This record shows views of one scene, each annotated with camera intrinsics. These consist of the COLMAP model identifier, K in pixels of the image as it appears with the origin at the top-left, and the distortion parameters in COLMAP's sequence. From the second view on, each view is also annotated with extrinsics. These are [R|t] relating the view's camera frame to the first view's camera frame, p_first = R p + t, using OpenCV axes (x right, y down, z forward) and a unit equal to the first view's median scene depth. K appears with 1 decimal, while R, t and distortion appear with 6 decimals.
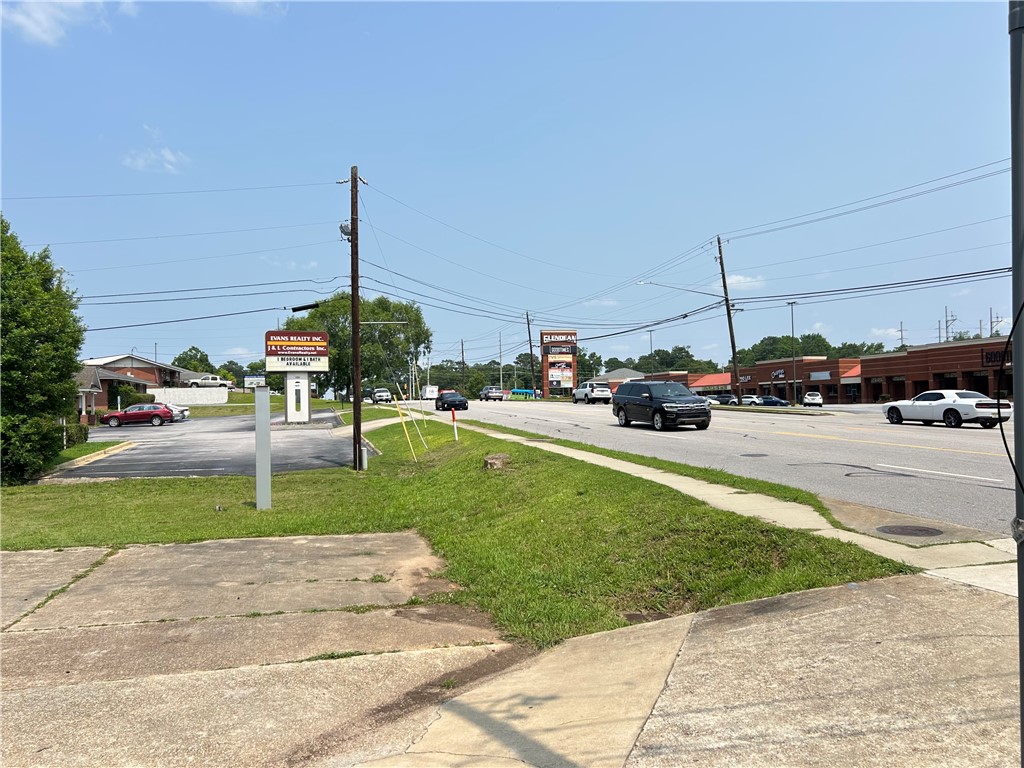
lens RADIAL K [[770.4, 0, 508.4], [0, 770.4, 393.5], [0, 0, 1]] dist [0.063331, -0.068129]
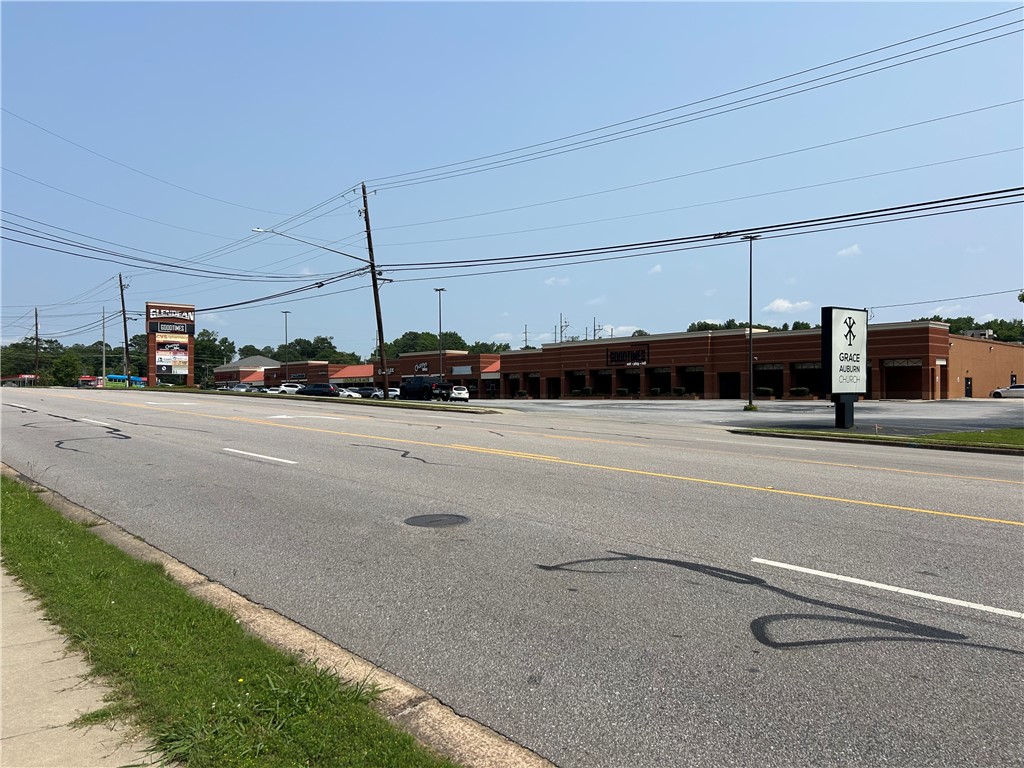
lens RADIAL K [[770.4, 0, 508.0], [0, 770.4, 391.6], [0, 0, 1]] dist [0.063331, -0.068129]
pose [[0.898593, 0.020161, 0.438320, 0.035730], [-0.023185, 0.999730, 0.001546, 0.001757], [-0.438170, -0.011552, 0.898818, 0.129954]]
